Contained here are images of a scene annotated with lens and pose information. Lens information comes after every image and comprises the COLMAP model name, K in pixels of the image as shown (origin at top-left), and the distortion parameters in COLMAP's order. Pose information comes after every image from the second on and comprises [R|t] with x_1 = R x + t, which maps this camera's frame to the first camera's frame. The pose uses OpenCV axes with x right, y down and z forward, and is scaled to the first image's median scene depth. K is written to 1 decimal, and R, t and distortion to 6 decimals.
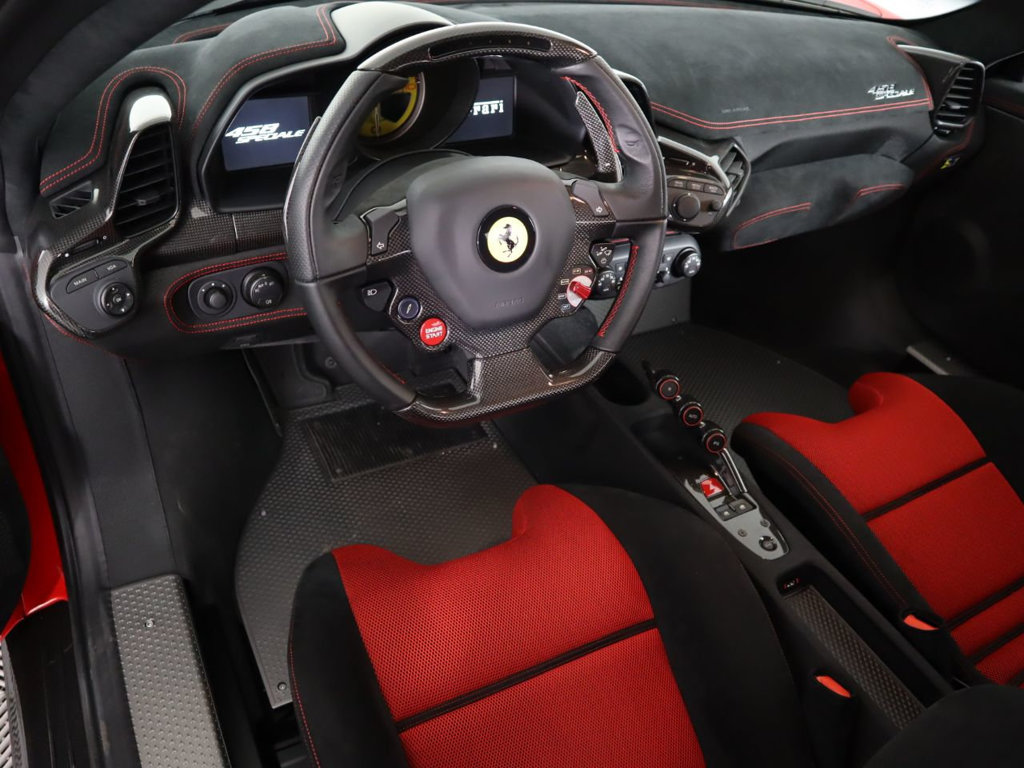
lens RADIAL K [[856.7, 0, 512.0], [0, 856.7, 384.0], [0, 0, 1]] dist [-0.098580, 0.007773]
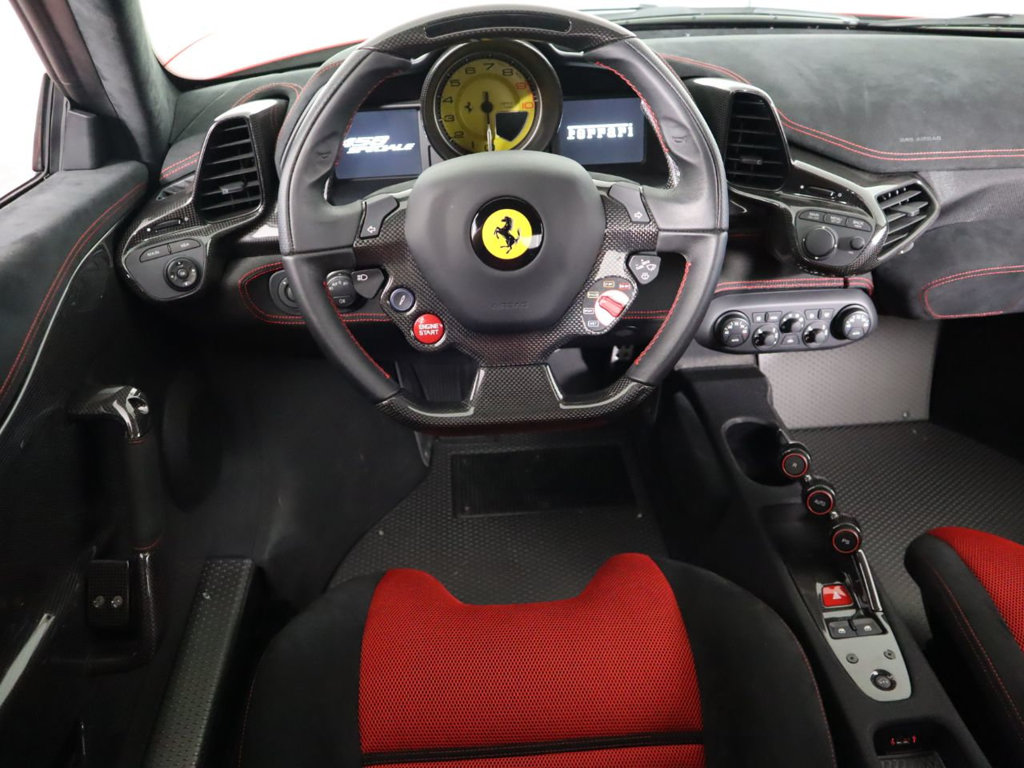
lens RADIAL K [[851.5, 0, 512.0], [0, 851.5, 384.0], [0, 0, 1]] dist [-0.102329, 0.054195]
pose [[0.898020, 0.114070, -0.424910, 0.311377], [-0.165950, 0.982287, -0.087022, 0.050831], [0.407457, 0.148661, 0.901043, 0.164009]]
